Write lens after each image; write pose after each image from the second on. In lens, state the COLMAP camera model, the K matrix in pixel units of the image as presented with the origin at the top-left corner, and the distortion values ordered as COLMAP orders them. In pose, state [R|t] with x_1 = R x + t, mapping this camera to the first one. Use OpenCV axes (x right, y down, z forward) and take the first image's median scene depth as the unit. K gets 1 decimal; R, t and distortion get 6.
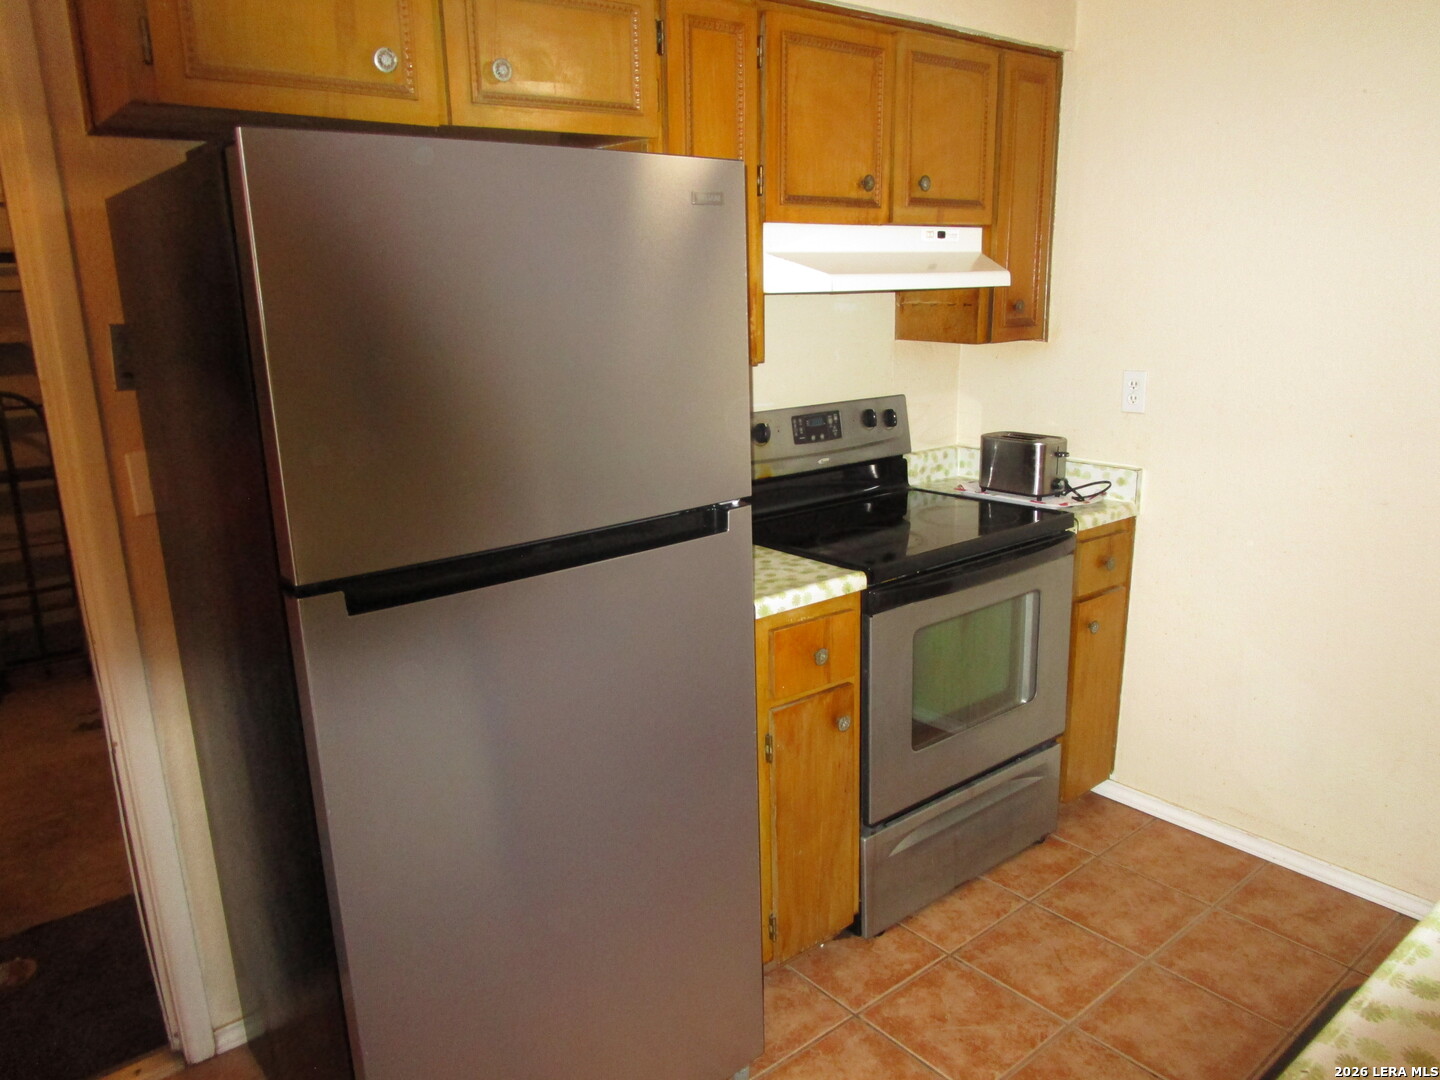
lens RADIAL K [[1021.5, 0, 718.6], [0, 1021.5, 544.3], [0, 0, 1]] dist [-0.018848, -0.001583]
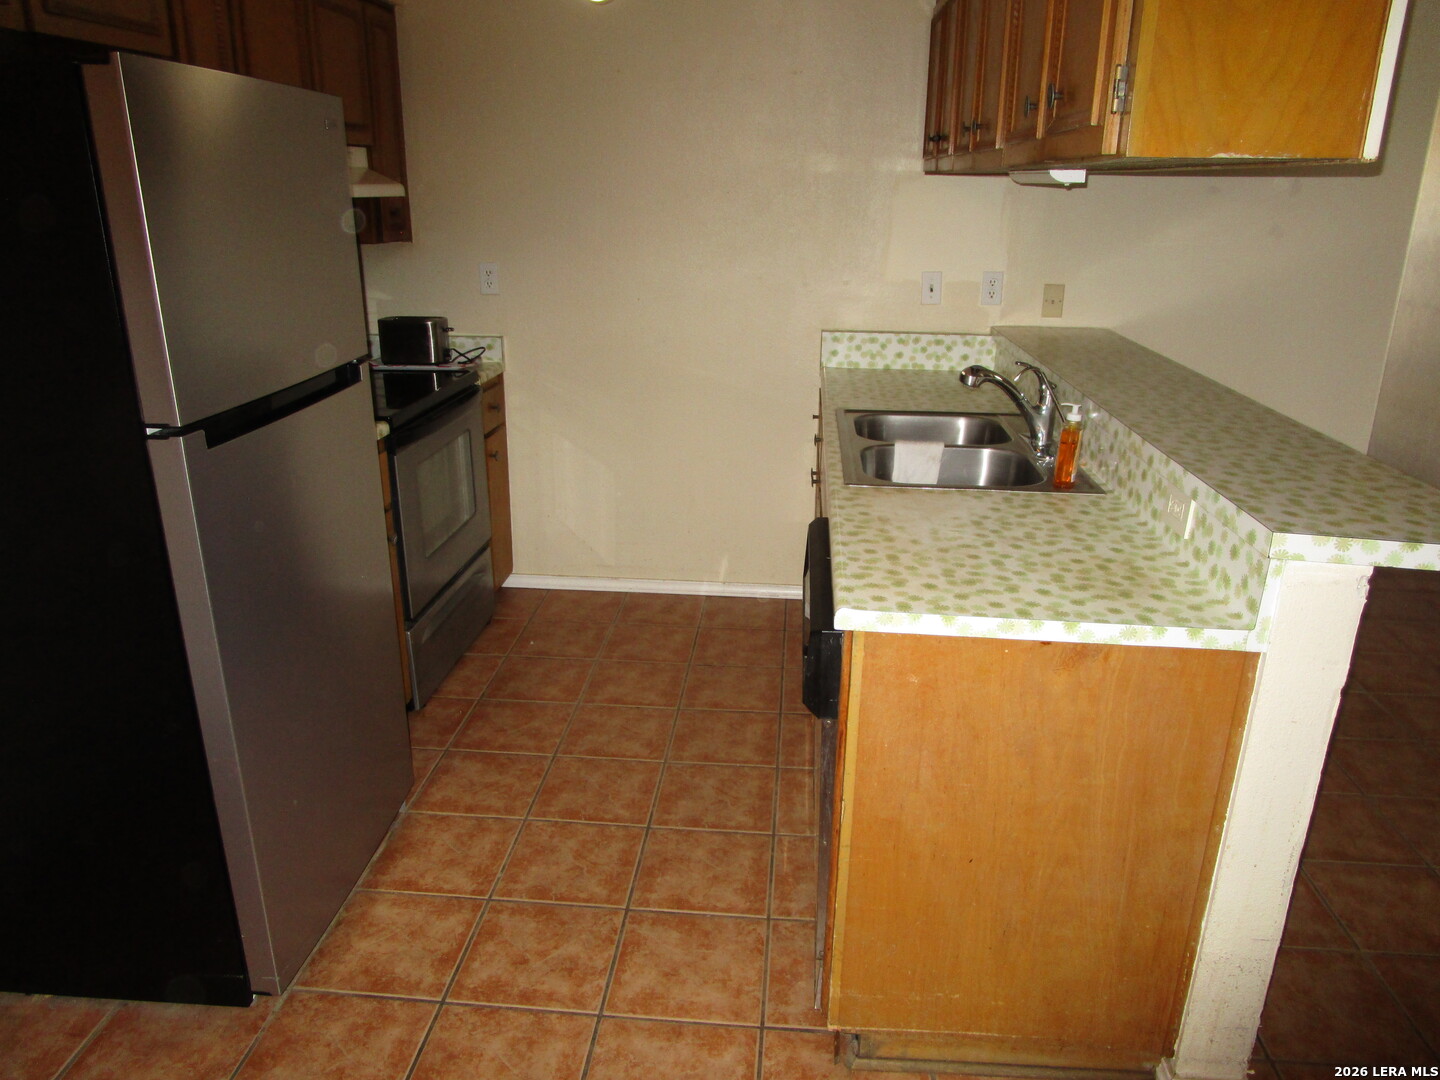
lens RADIAL K [[1021.5, 0, 723.2], [0, 1021.5, 541.5], [0, 0, 1]] dist [-0.018848, -0.001583]
pose [[0.696605, -0.210354, 0.685925, -0.368496], [0.155869, 0.977590, 0.141503, 0.047099], [-0.700319, 0.008343, 0.713781, -0.169730]]
